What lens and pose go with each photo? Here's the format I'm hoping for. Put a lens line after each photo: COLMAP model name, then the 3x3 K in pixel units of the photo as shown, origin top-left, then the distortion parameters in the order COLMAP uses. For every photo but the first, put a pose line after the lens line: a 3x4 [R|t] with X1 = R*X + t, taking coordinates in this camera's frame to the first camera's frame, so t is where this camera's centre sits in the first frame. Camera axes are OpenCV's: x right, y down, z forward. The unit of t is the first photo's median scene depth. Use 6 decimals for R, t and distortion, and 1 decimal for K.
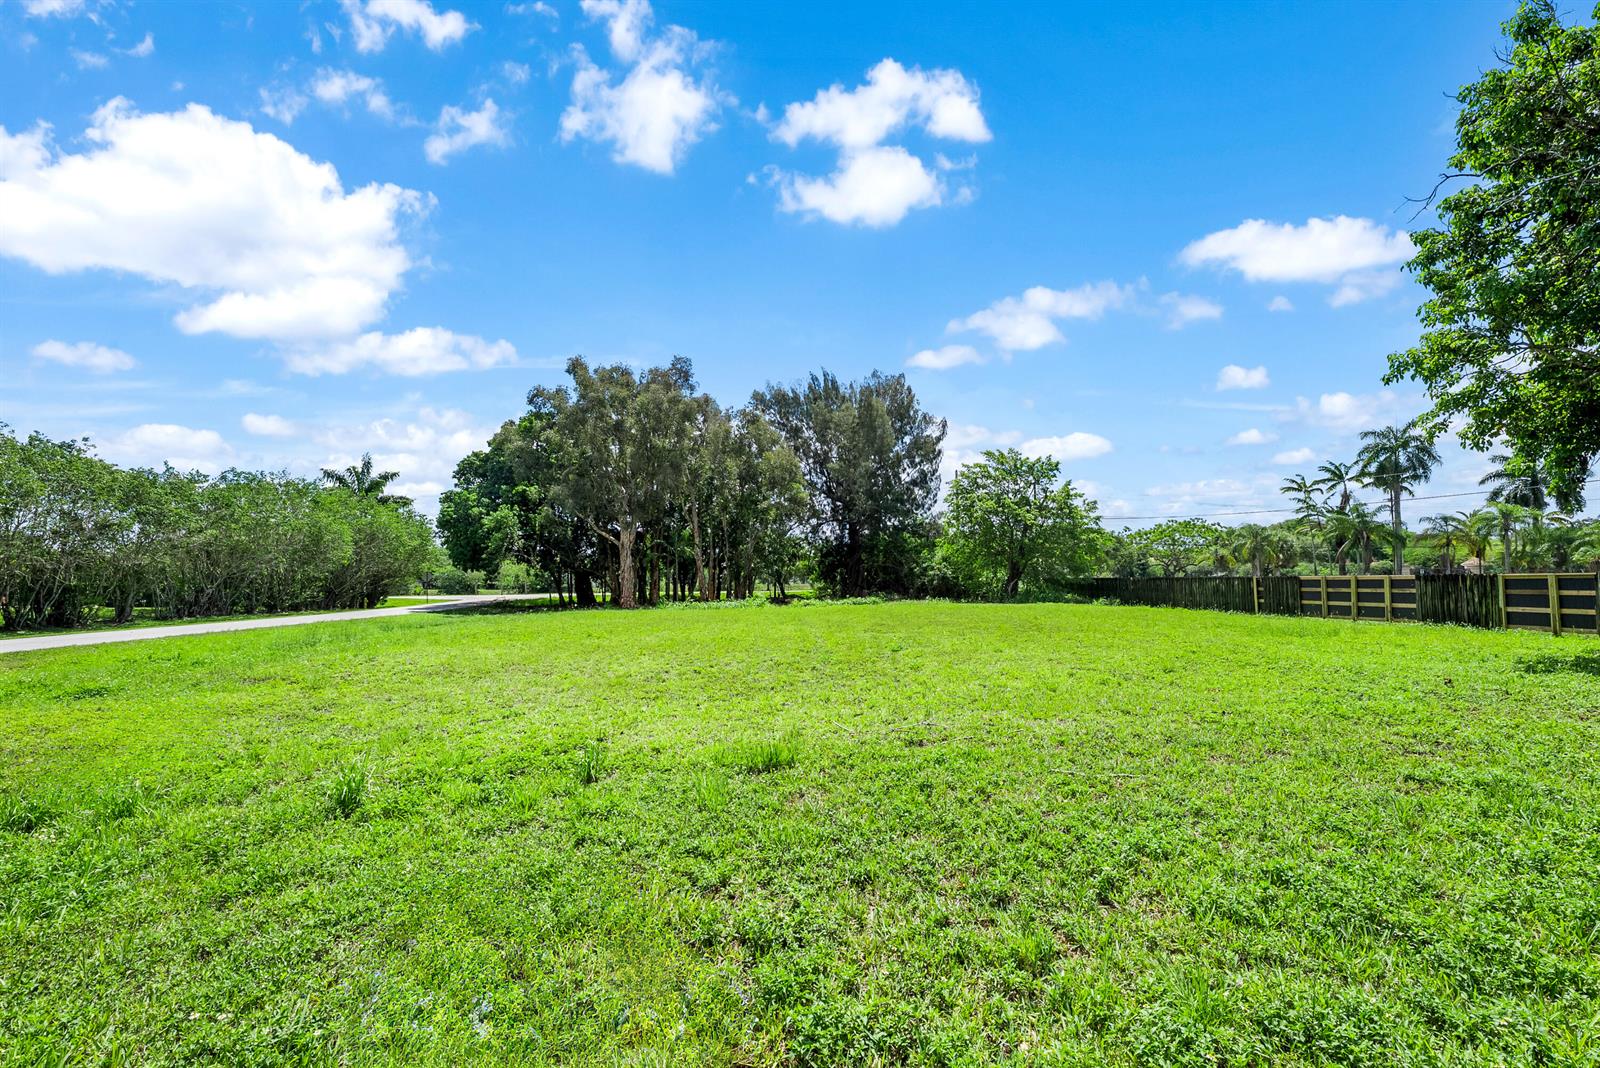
lens RADIAL K [[656.8, 0, 793.7], [0, 656.8, 539.8], [0, 0, 1]] dist [-0.001081, -0.000196]
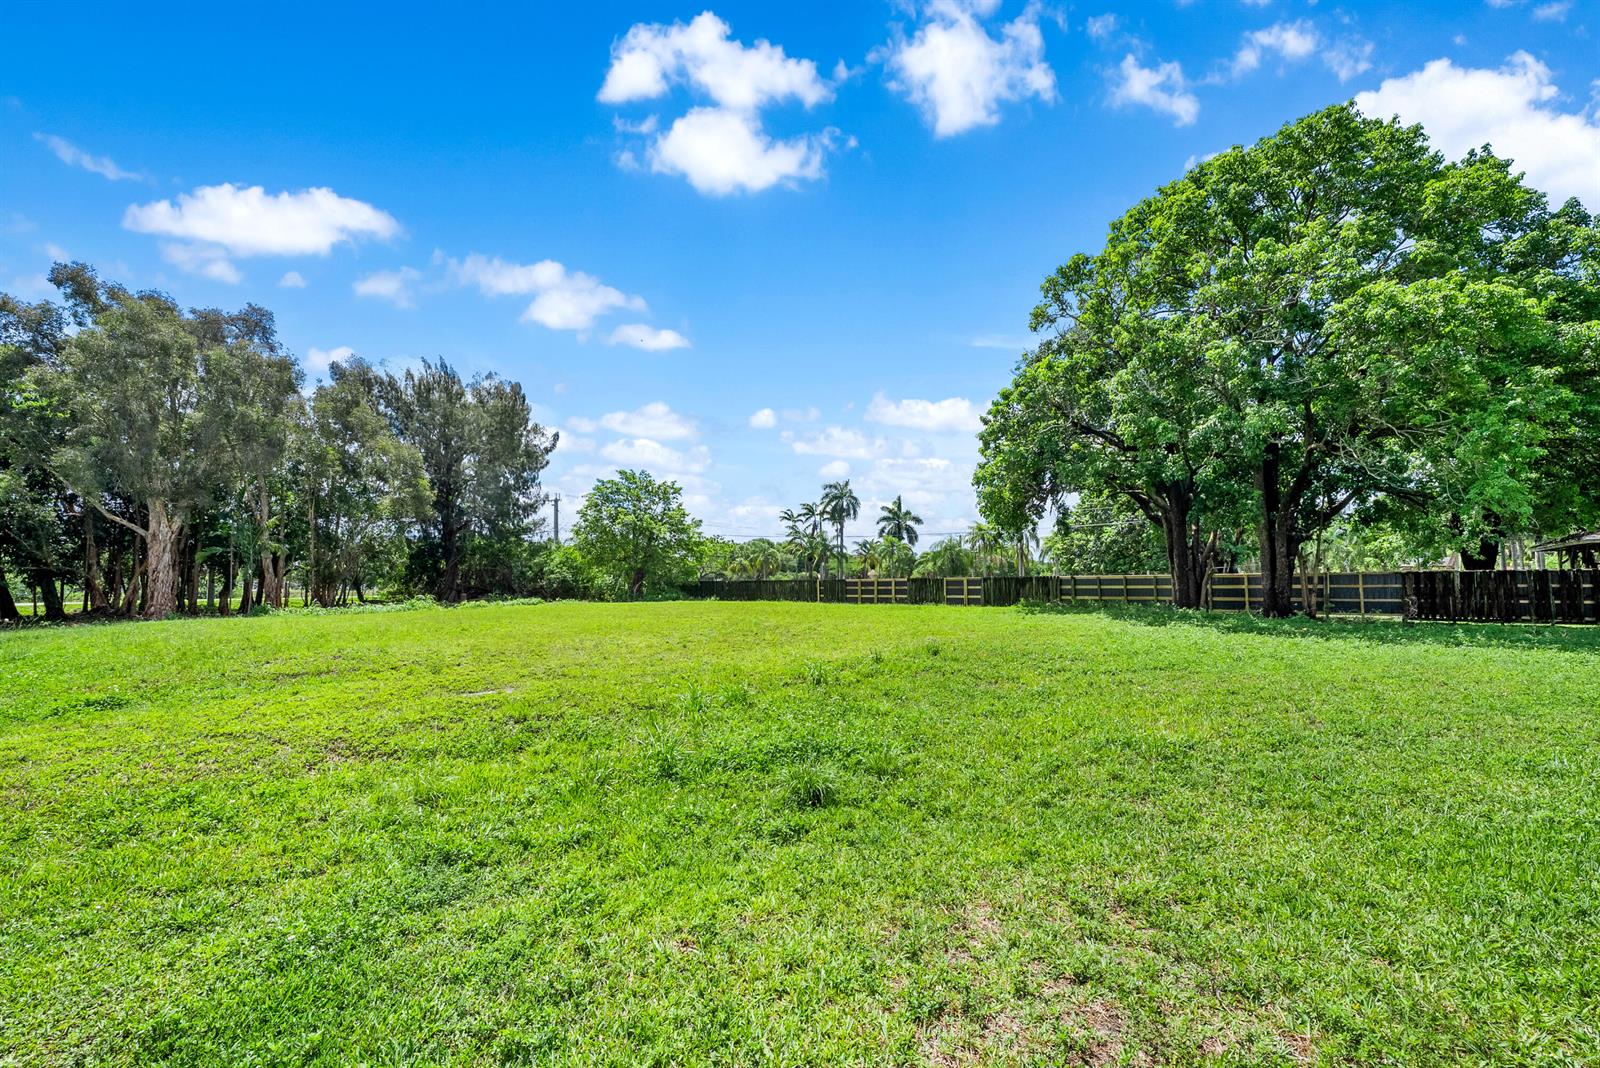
lens RADIAL K [[646.4, 0, 795.2], [0, 646.4, 540.2], [0, 0, 1]] dist [-0.000641, -0.000400]
pose [[0.725941, 0.044218, 0.686334, -0.258382], [-0.038934, 0.998973, -0.023179, 0.000636], [-0.686654, -0.009896, 0.726917, -0.037214]]
